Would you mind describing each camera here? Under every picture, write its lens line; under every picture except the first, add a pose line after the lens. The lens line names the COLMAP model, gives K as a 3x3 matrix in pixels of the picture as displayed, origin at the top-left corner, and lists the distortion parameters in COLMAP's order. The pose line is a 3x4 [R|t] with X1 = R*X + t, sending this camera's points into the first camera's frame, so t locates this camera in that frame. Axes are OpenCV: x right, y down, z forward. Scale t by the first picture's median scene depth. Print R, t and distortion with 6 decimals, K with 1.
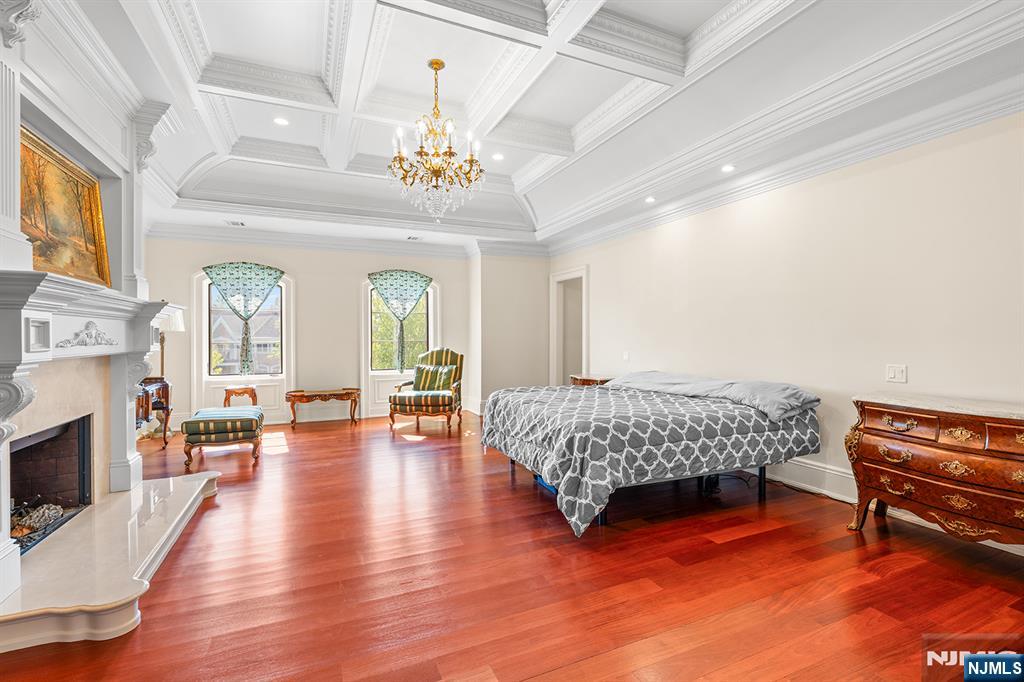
lens RADIAL K [[460.7, 0, 512.0], [0, 460.7, 341.0], [0, 0, 1]] dist [-0.009376, 0.000338]
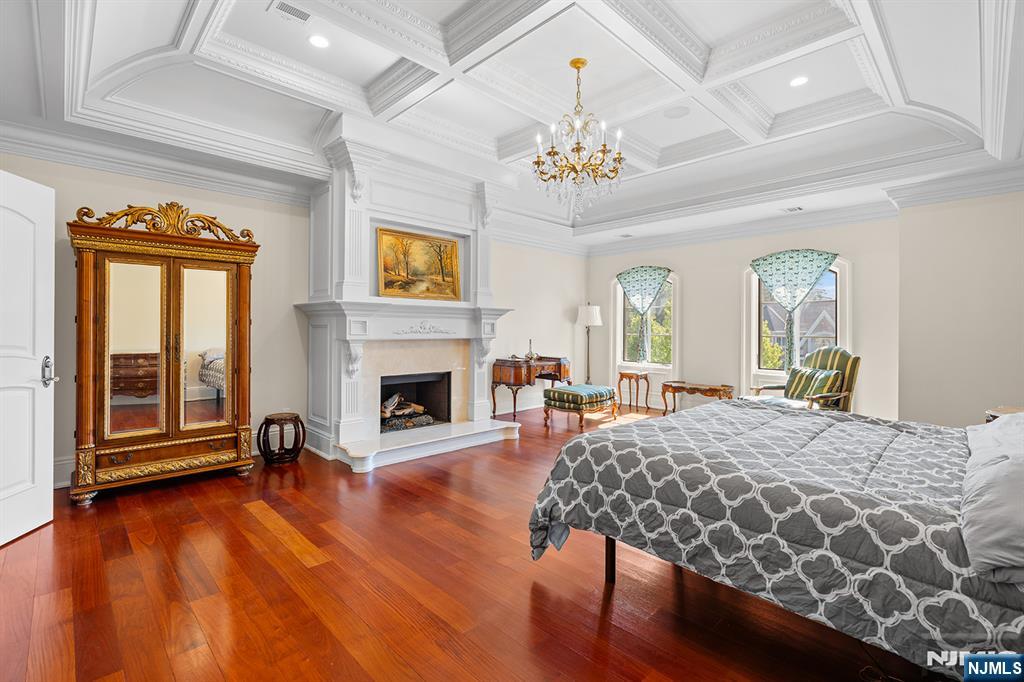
lens RADIAL K [[462.5, 0, 513.3], [0, 462.5, 327.7], [0, 0, 1]] dist [-0.002749, -0.000042]
pose [[0.351190, 0.000751, -0.936304, 0.578423], [-0.015732, 0.999863, -0.005099, -0.005148], [0.936172, 0.016520, 0.351154, 0.397763]]
